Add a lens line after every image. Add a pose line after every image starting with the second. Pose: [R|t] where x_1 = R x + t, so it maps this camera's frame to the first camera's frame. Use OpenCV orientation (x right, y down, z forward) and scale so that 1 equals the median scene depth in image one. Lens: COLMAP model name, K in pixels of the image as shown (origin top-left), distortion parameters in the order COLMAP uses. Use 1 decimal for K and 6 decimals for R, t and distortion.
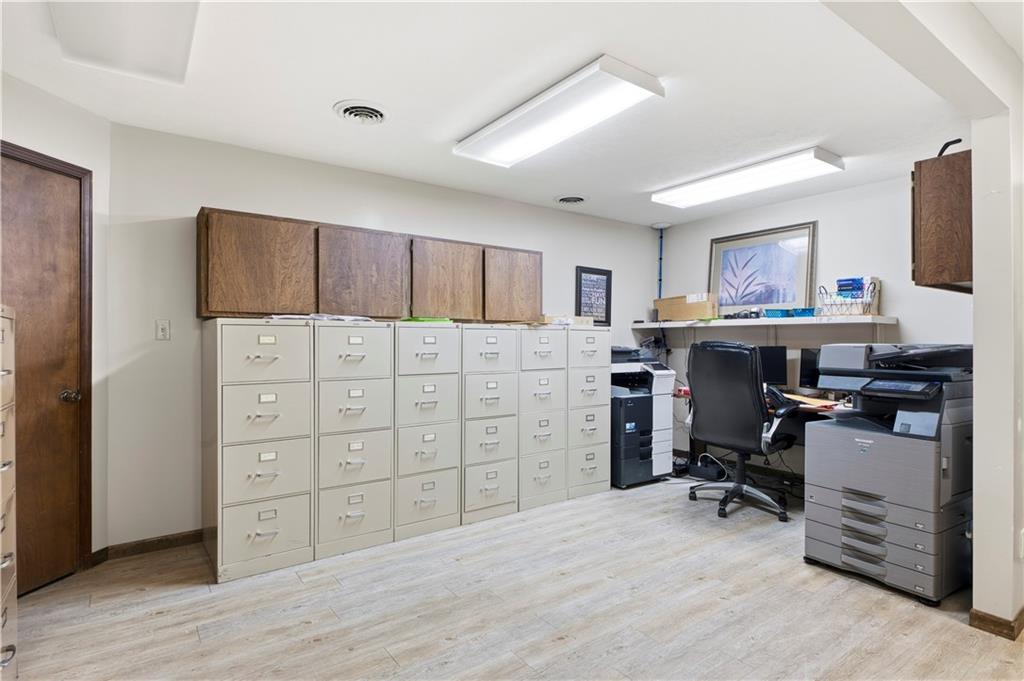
lens RADIAL K [[521.2, 0, 503.7], [0, 521.2, 350.3], [0, 0, 1]] dist [0.004312, -0.002281]
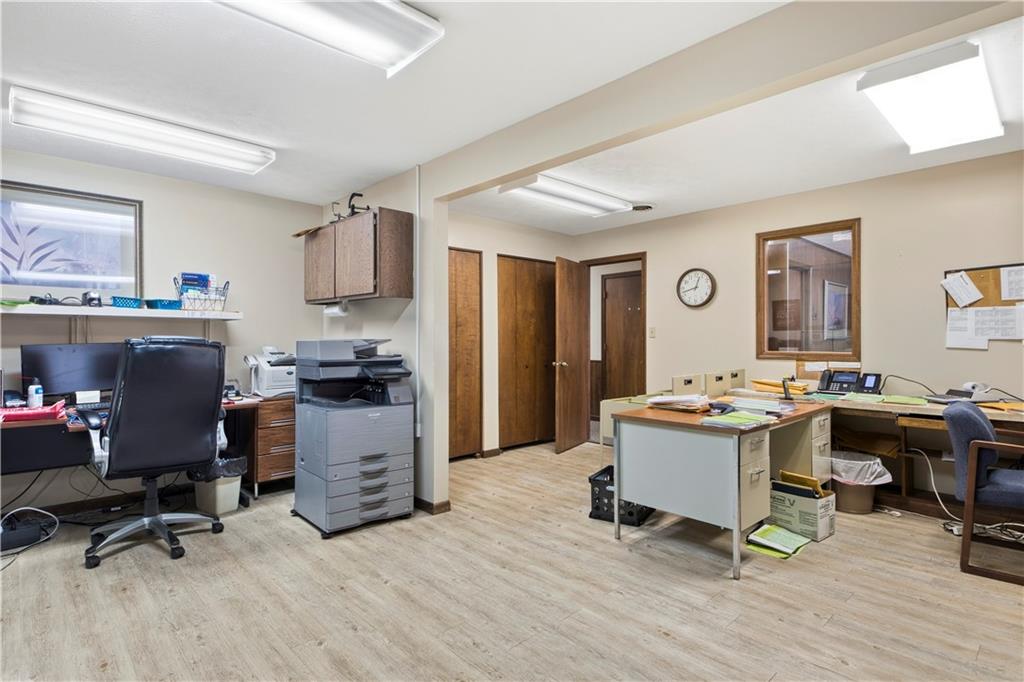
lens RADIAL K [[521.2, 0, 507.7], [0, 521.2, 338.1], [0, 0, 1]] dist [0.004312, -0.002281]
pose [[-0.147006, -0.001355, 0.989135, -0.372974], [0.015644, 0.999871, 0.003694, -0.008564], [-0.989012, 0.016017, -0.146966, 0.519391]]
